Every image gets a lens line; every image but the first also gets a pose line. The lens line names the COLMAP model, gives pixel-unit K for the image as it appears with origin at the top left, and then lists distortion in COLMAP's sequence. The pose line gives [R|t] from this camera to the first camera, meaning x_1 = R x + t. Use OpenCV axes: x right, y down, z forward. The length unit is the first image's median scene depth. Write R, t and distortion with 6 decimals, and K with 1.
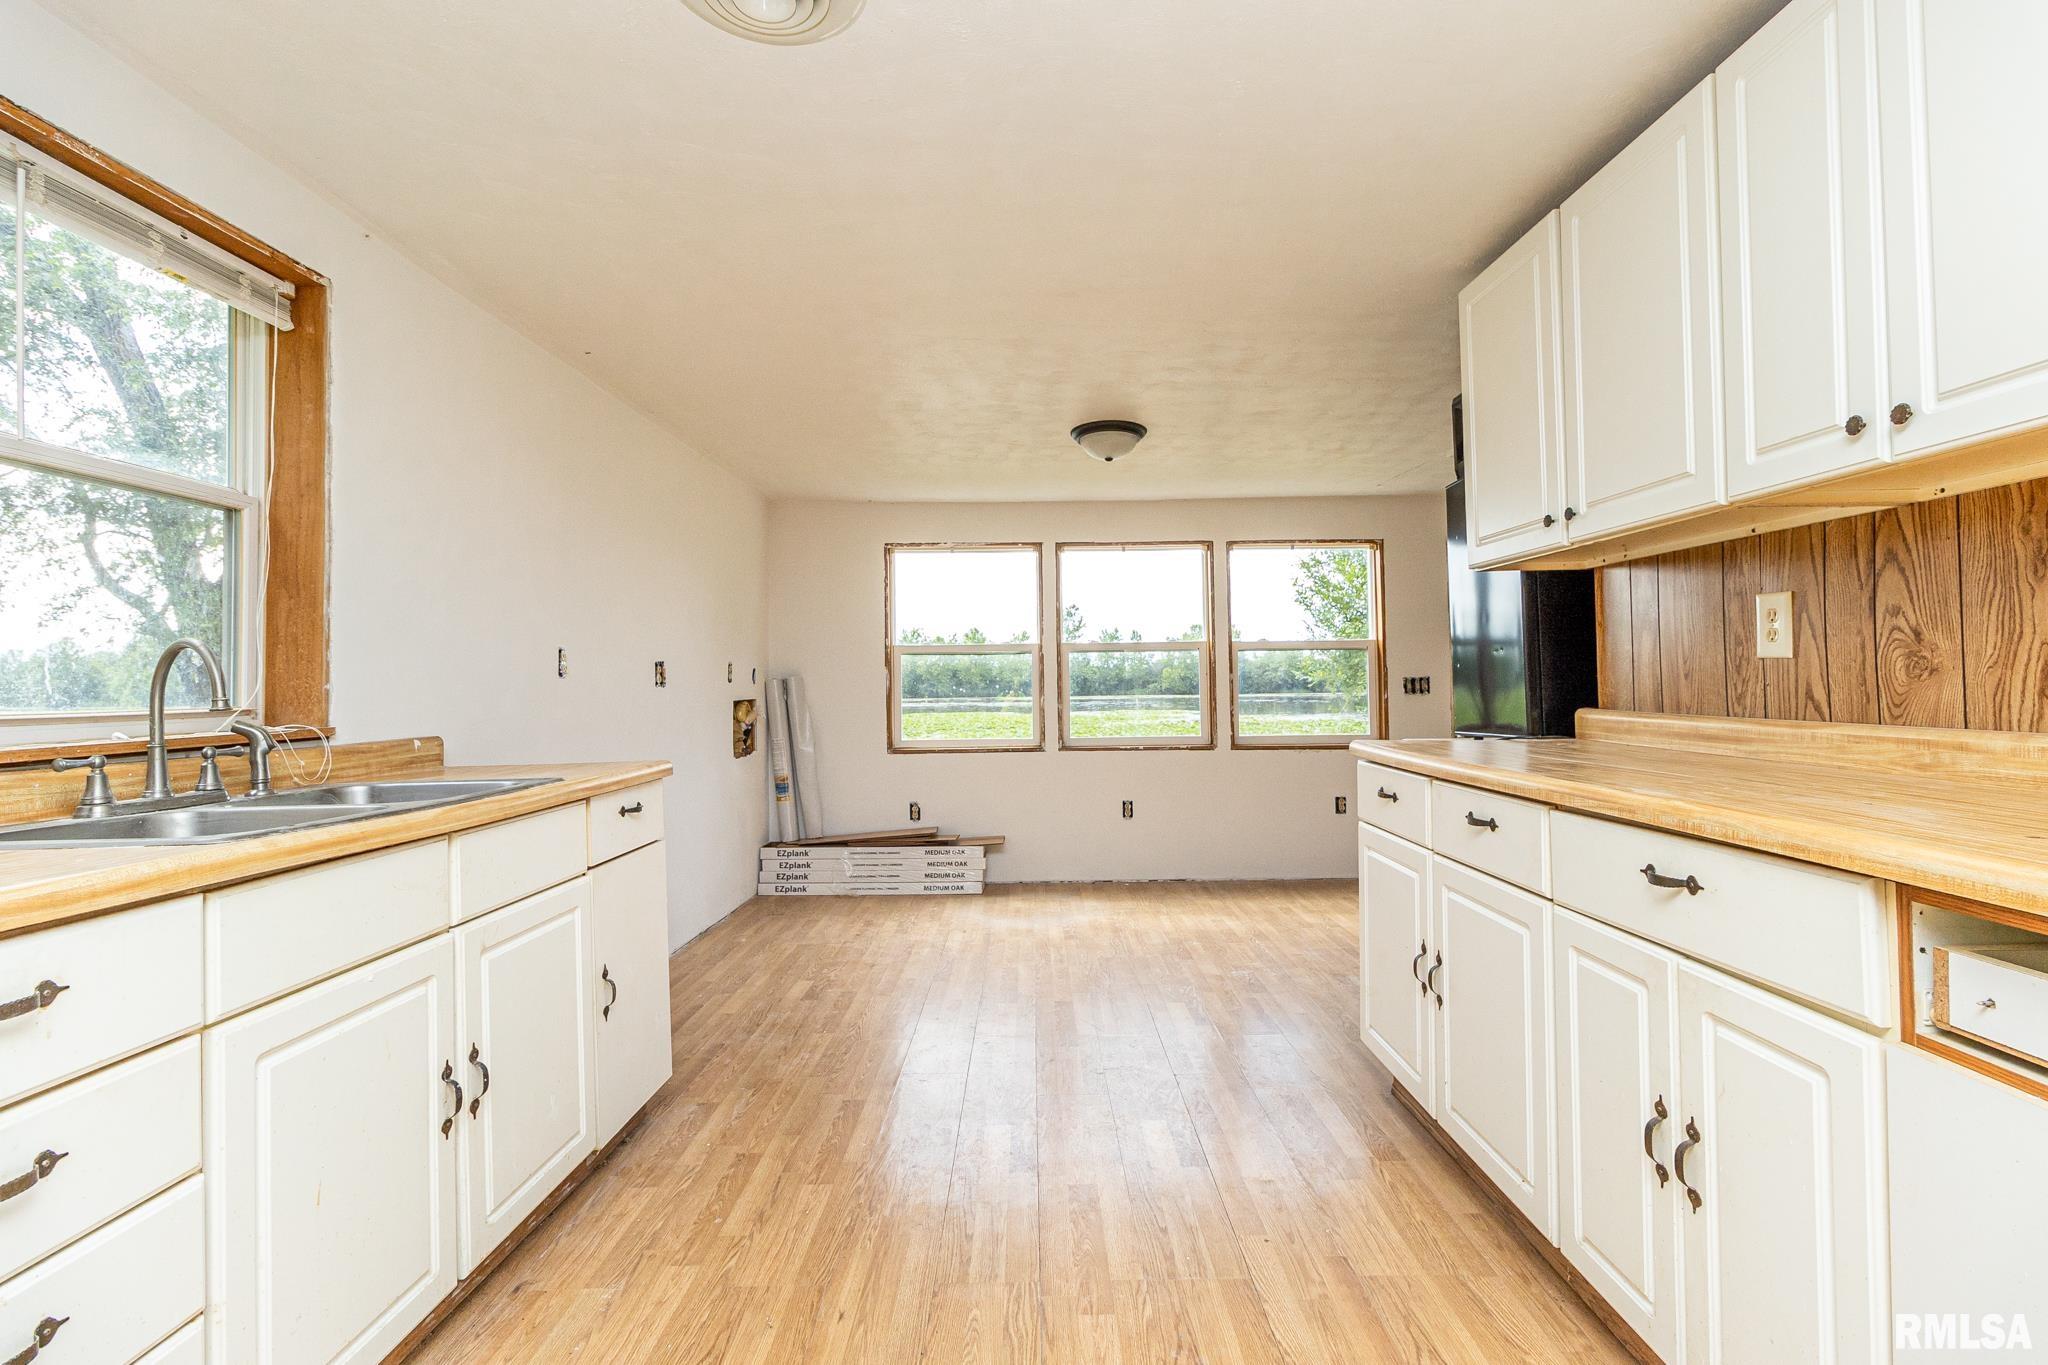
lens RADIAL K [[946.8, 0, 1027.6], [0, 946.8, 676.6], [0, 0, 1]] dist [0.006011, -0.000882]
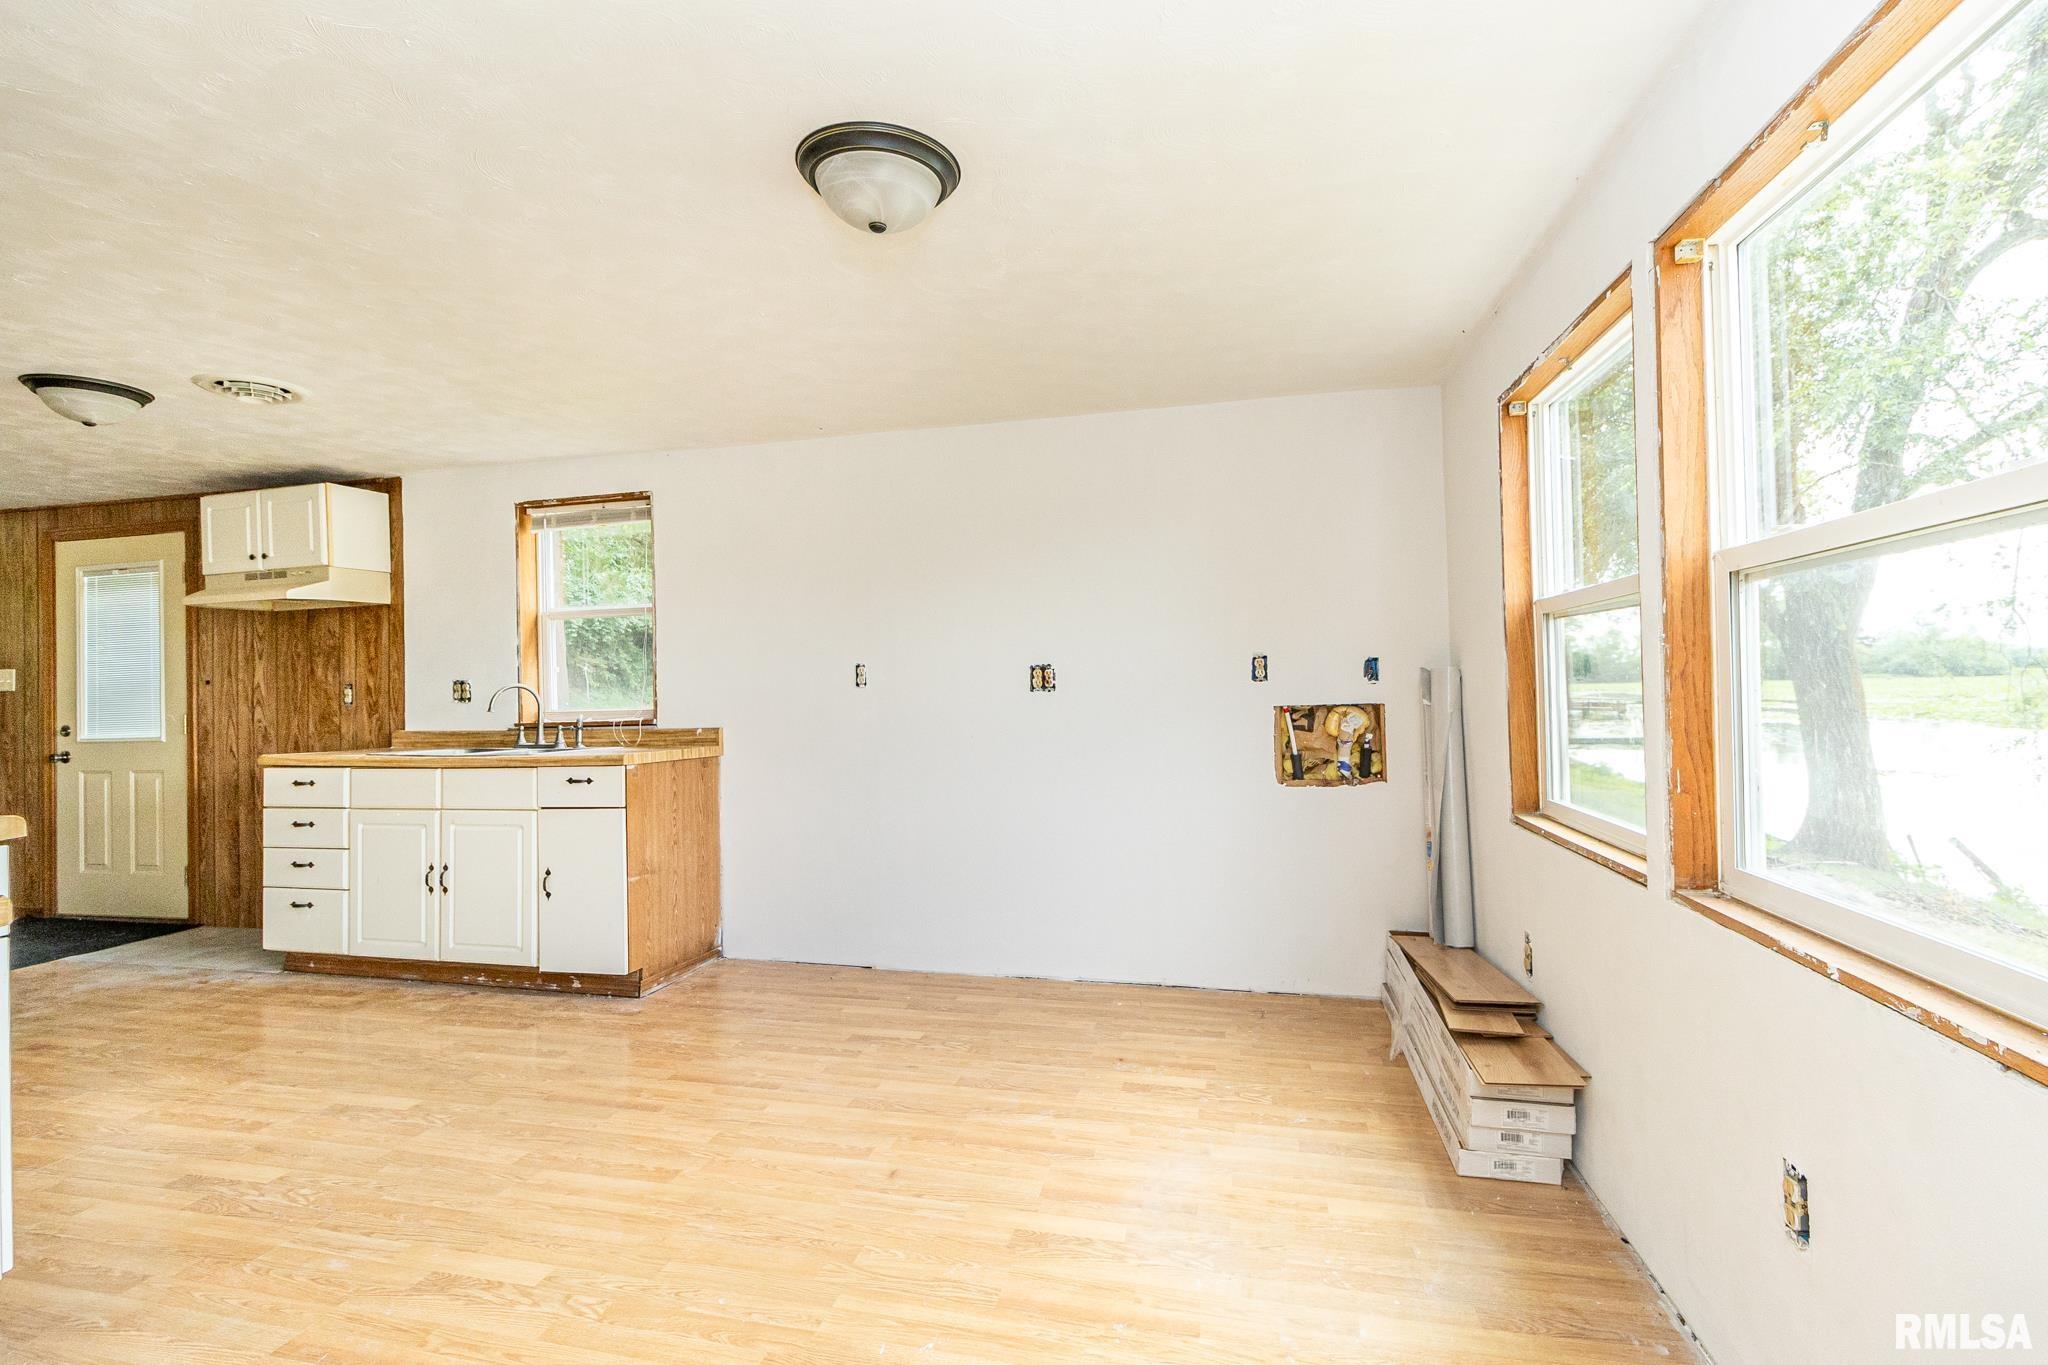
lens RADIAL K [[946.8, 0, 1028.5], [0, 946.8, 682.3], [0, 0, 1]] dist [0.006011, -0.000882]
pose [[-0.232862, 0.014899, -0.972396, 0.937585], [0.036539, 0.999311, 0.006561, -0.008563], [0.971823, -0.034002, -0.233246, 2.097824]]
